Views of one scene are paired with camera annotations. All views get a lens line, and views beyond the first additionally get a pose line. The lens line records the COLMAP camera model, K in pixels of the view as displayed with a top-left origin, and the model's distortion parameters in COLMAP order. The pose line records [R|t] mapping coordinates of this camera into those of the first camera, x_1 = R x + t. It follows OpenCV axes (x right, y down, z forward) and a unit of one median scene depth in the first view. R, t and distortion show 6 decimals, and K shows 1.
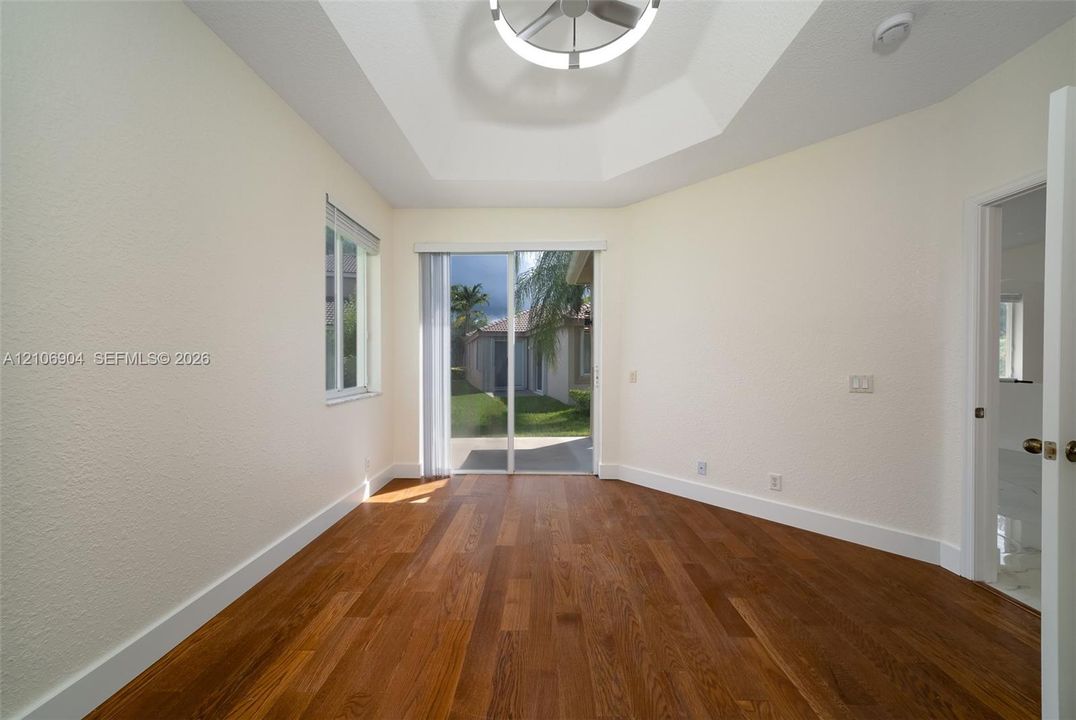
lens RADIAL K [[377.0, 0, 537.6], [0, 377.0, 363.0], [0, 0, 1]] dist [0.012512, -0.002787]
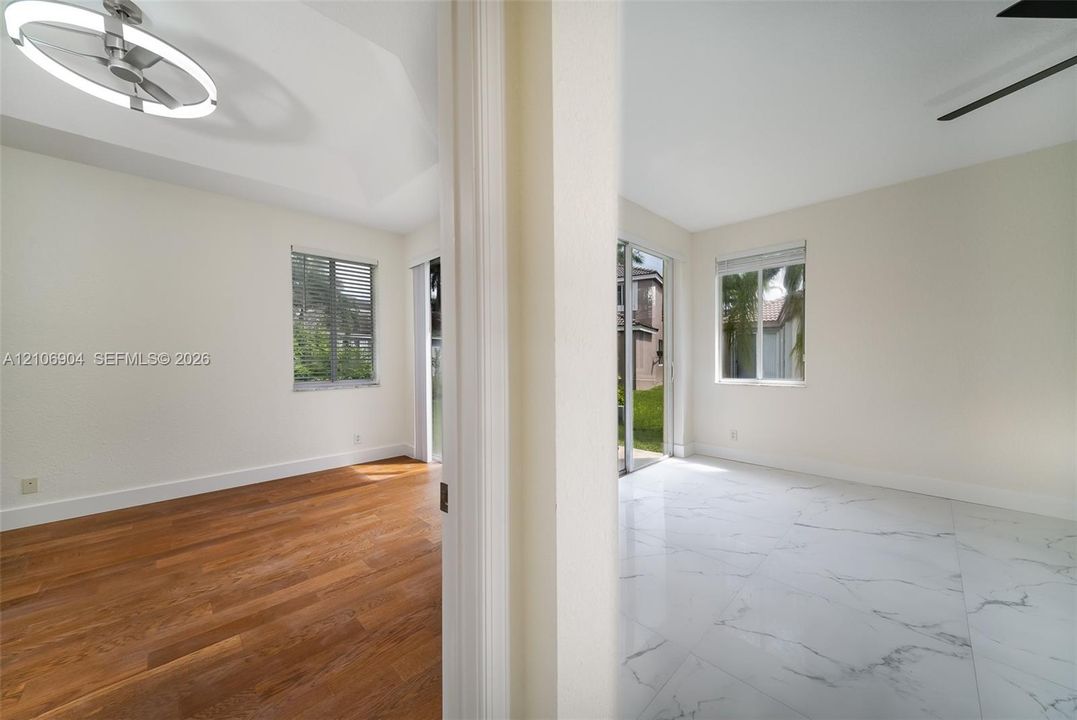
lens RADIAL K [[377.3, 0, 542.2], [0, 377.3, 367.8], [0, 0, 1]] dist [0.012512, -0.002787]
pose [[0.720394, 0.014630, -0.693411, 1.267892], [-0.001721, 0.999812, 0.019306, -0.009734], [0.693563, -0.012715, 0.720283, 0.681019]]
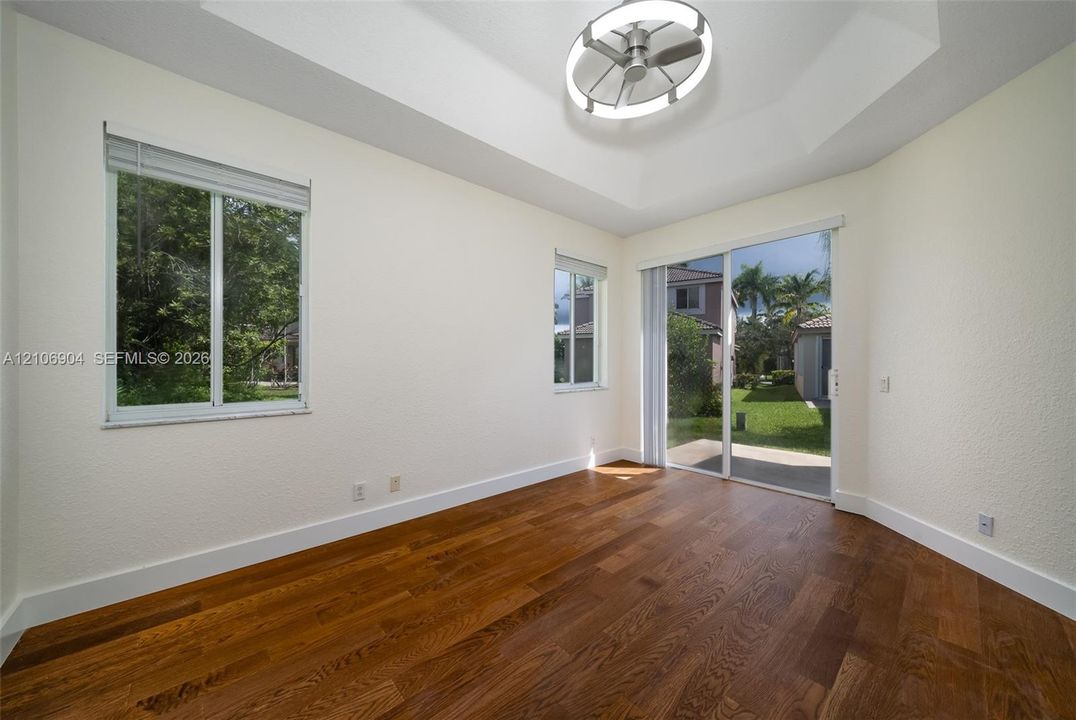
lens RADIAL K [[377.0, 0, 541.6], [0, 377.0, 361.4], [0, 0, 1]] dist [0.012512, -0.002787]
pose [[0.687955, 0.000947, -0.725753, 0.508753], [-0.007613, 0.999954, -0.005911, 0.000228], [0.725713, 0.009591, 0.687930, -0.038865]]
